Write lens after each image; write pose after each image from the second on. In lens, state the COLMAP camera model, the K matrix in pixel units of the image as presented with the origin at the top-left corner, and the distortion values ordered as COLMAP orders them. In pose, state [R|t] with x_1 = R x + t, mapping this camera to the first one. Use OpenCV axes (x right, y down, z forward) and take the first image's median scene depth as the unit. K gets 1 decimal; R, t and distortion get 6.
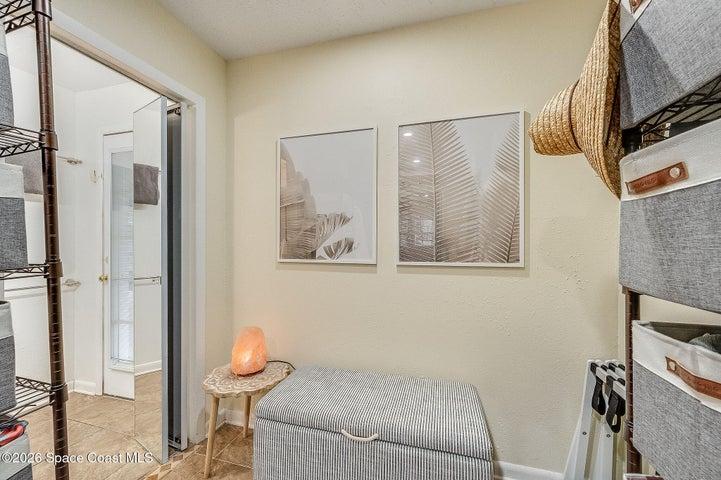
lens RADIAL K [[290.6, 0, 359.4], [0, 290.6, 241.7], [0, 0, 1]] dist [-0.000269, -0.000038]
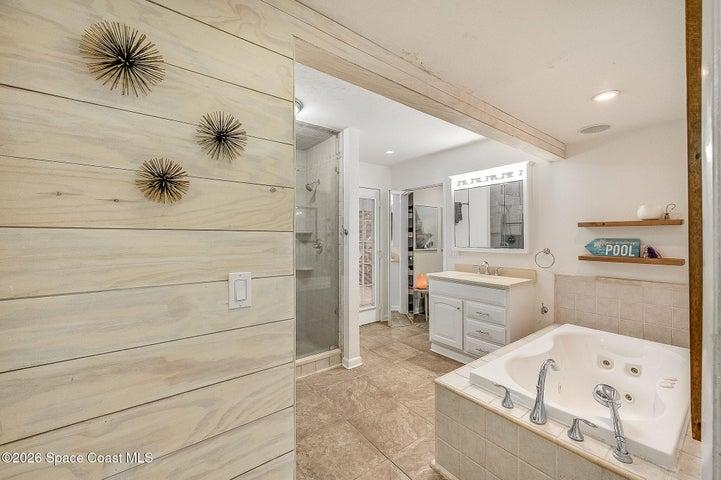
lens RADIAL K [[290.8, 0, 362.3], [0, 290.8, 233.0], [0, 0, 1]] dist [0.000164, 0.000051]
pose [[0.594583, 0.009760, 0.803975, -2.846608], [-0.001999, 0.999941, -0.010661, -0.066865], [-0.804032, 0.004732, 0.594568, -0.214942]]
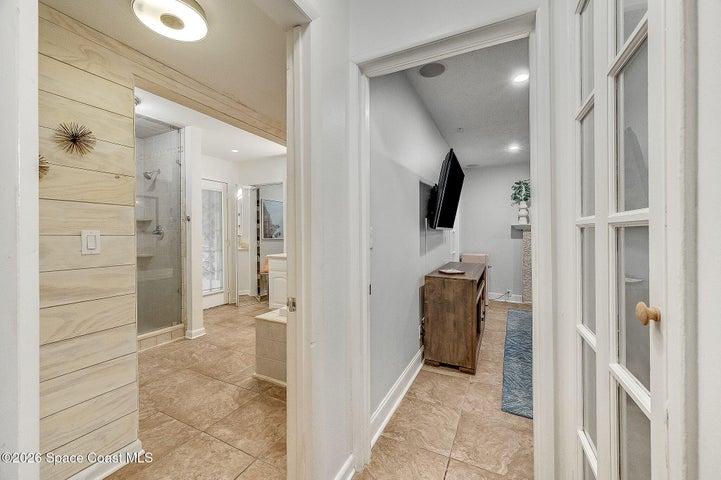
lens RADIAL K [[285.7, 0, 361.9], [0, 285.7, 233.8], [0, 0, 1]] dist [-0.000235, -0.000061]
pose [[0.176033, -0.002616, 0.984381, -3.168295], [0.002570, 0.999994, 0.002198, 0.004694], [-0.984381, 0.002143, 0.176039, -0.563217]]
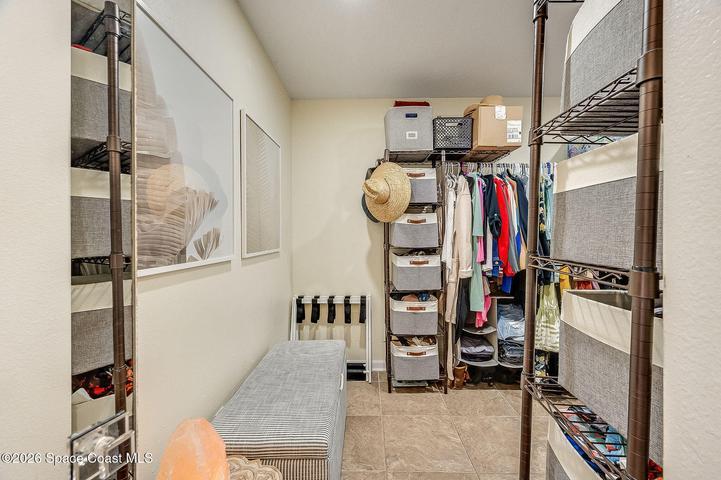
lens RADIAL K [[290.6, 0, 359.4], [0, 290.6, 241.7], [0, 0, 1]] dist [-0.000269, -0.000038]
pose [[-0.259791, -0.021200, 0.965432, -0.830369], [-0.003044, 0.999772, 0.021135, 0.003976], [-0.965660, 0.002552, -0.259797, 0.818260]]
